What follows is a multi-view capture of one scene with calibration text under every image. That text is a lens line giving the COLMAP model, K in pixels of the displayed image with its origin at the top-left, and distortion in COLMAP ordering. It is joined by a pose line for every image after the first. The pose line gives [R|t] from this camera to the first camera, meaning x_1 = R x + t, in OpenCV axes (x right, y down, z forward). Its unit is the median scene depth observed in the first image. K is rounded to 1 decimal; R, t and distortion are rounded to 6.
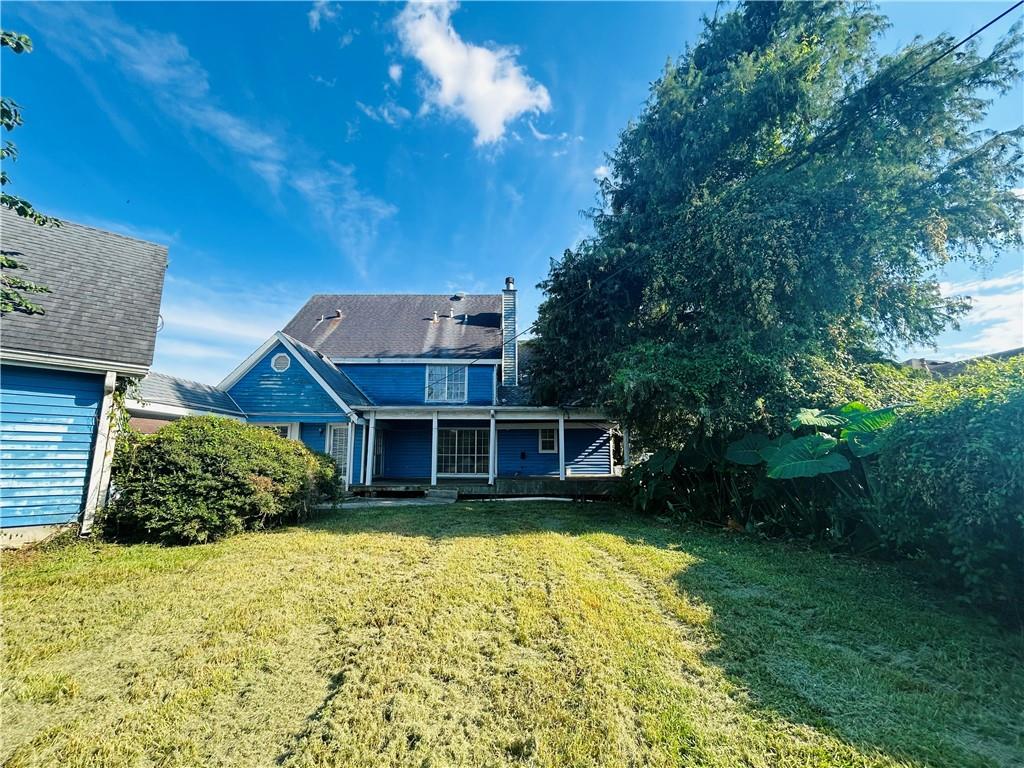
lens RADIAL K [[416.8, 0, 512.0], [0, 416.8, 384.0], [0, 0, 1]] dist [0.001139, 0.000136]
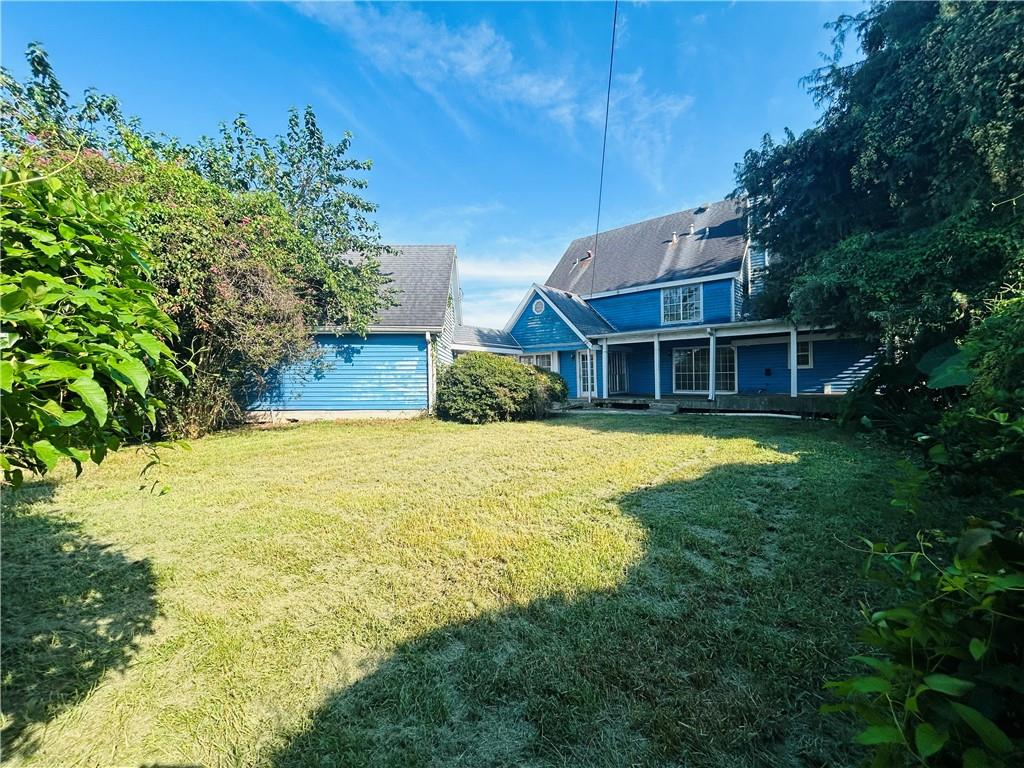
lens RADIAL K [[416.8, 0, 512.0], [0, 416.8, 384.0], [0, 0, 1]] dist [0.001139, 0.000136]
pose [[0.762561, -0.005416, -0.646893, 0.245522], [0.124649, 0.982457, 0.138711, -0.005135], [0.634794, -0.186410, 0.749859, -0.093674]]
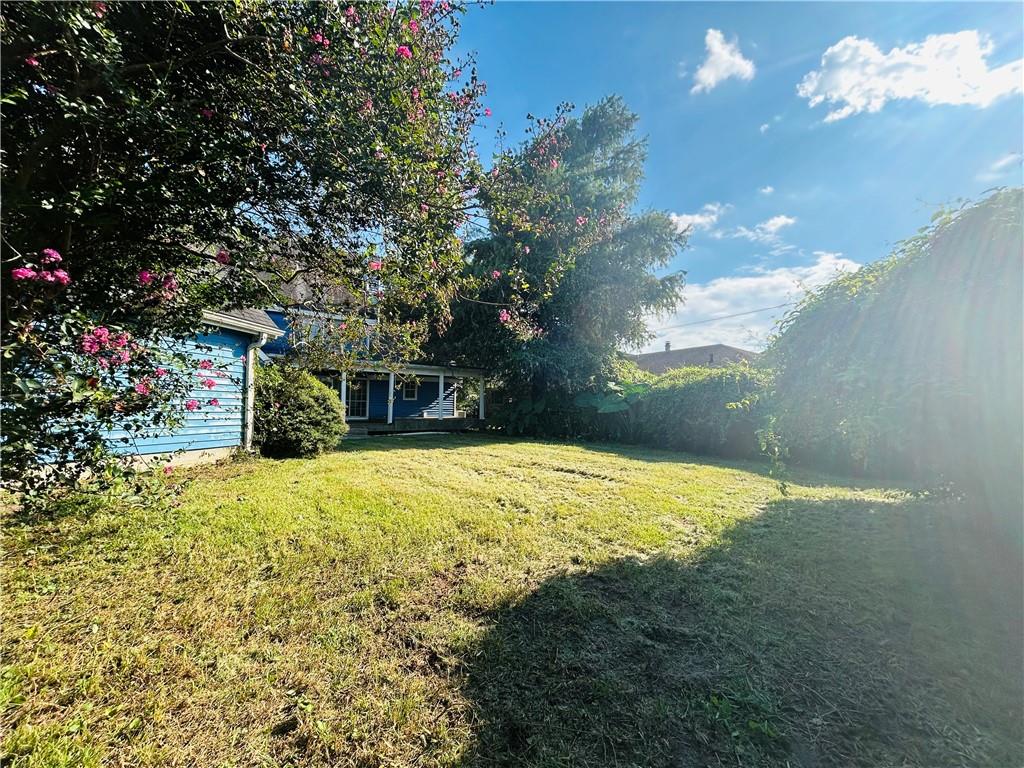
lens RADIAL K [[416.8, 0, 512.0], [0, 416.8, 384.0], [0, 0, 1]] dist [0.001139, 0.000136]
pose [[0.817931, 0.038663, 0.574016, -0.489823], [-0.107526, 0.990432, 0.086506, -0.031501], [-0.565179, -0.132477, 0.814262, -0.244837]]
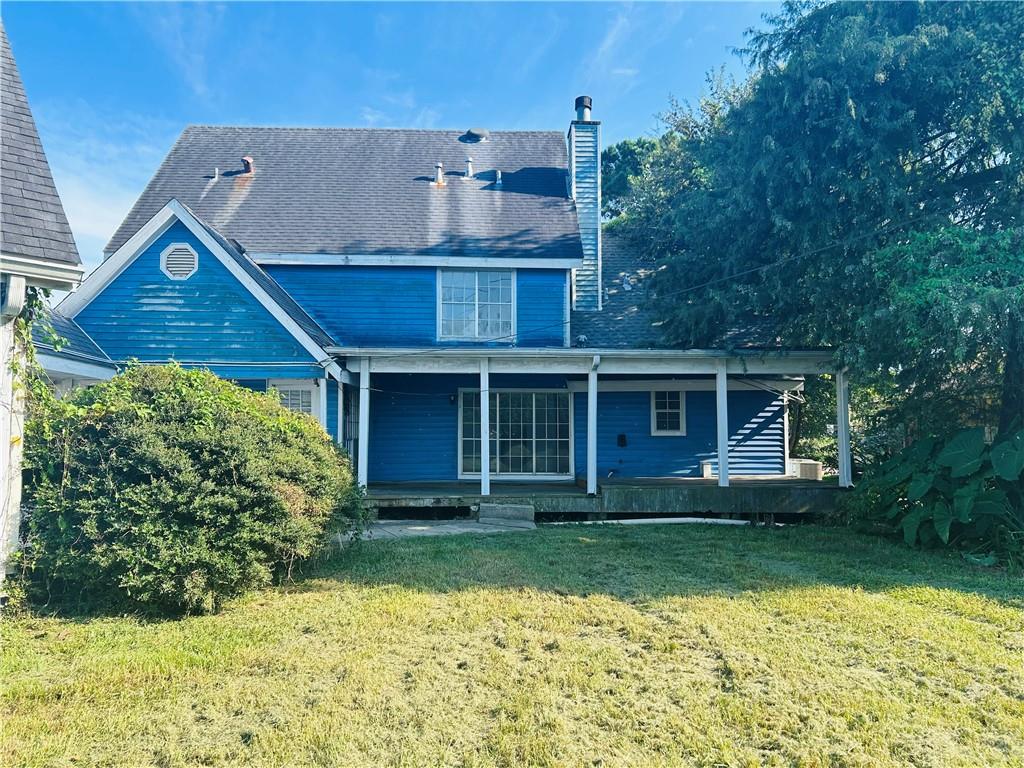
lens RADIAL K [[770.7, 0, 512.0], [0, 770.7, 384.0], [0, 0, 1]] dist [0.075923, -0.095089]
pose [[0.999452, 0.001499, 0.033082, -0.188526], [-0.004815, 0.994937, 0.100381, 0.000047], [-0.032764, -0.100485, 0.994399, 0.026825]]
